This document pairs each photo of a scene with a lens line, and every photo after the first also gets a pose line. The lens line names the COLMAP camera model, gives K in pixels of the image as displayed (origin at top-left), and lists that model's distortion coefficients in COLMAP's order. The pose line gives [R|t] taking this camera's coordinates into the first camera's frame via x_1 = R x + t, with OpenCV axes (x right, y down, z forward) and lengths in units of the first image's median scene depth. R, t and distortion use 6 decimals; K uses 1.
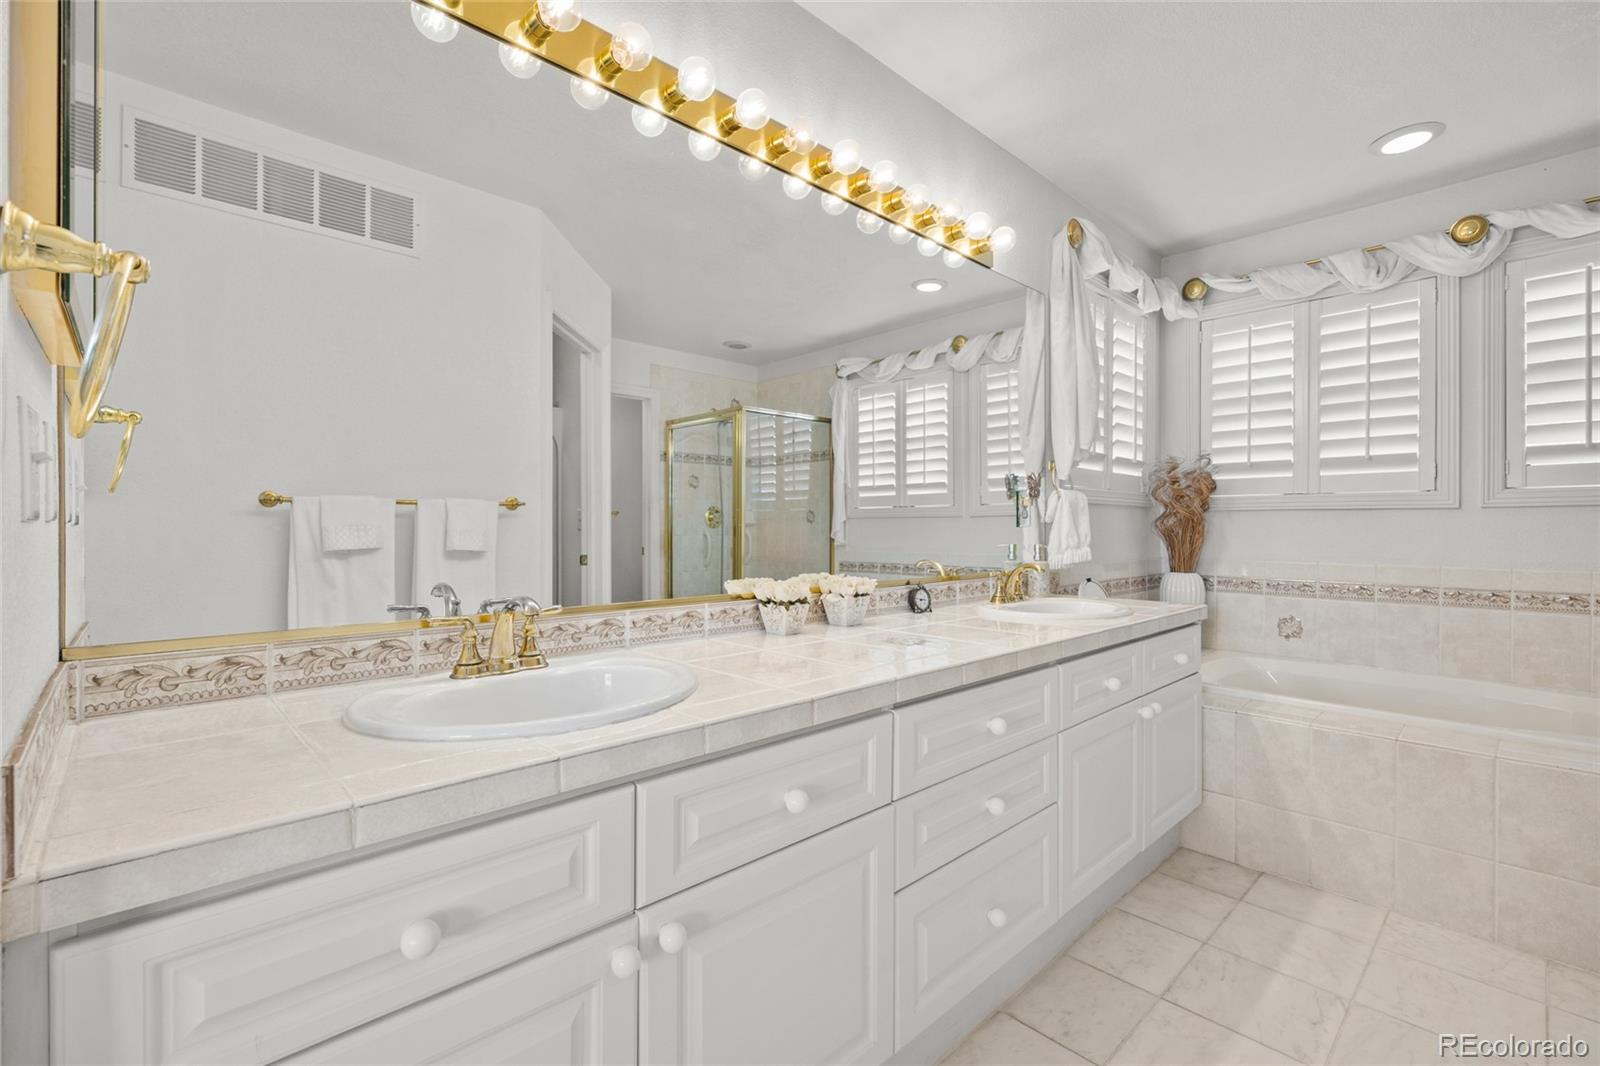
lens RADIAL K [[731.9, 0, 803.3], [0, 731.9, 529.9], [0, 0, 1]] dist [-0.003611, -0.003824]
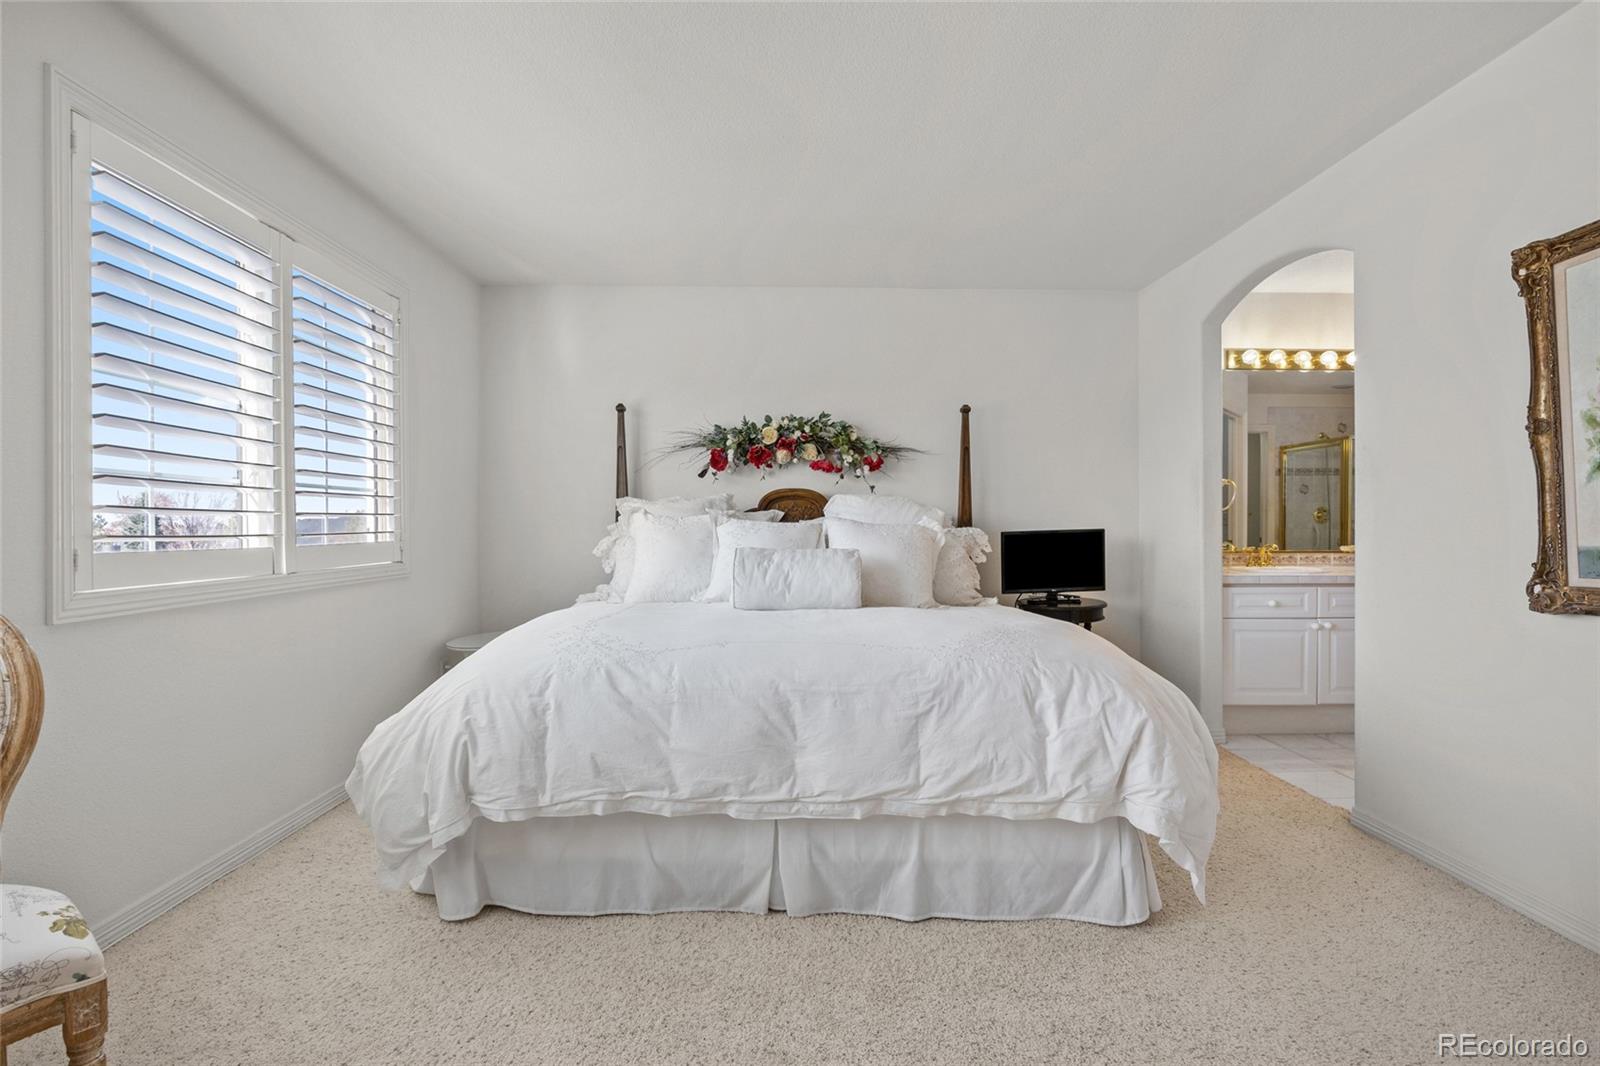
lens RADIAL K [[731.9, 0, 794.0], [0, 731.9, 528.2], [0, 0, 1]] dist [-0.003611, -0.003824]
pose [[0.743389, 0.000116, -0.668859, 0.053159], [0.001073, 0.999998, 0.001366, 0.003260], [0.668858, -0.001733, 0.743388, -0.655382]]
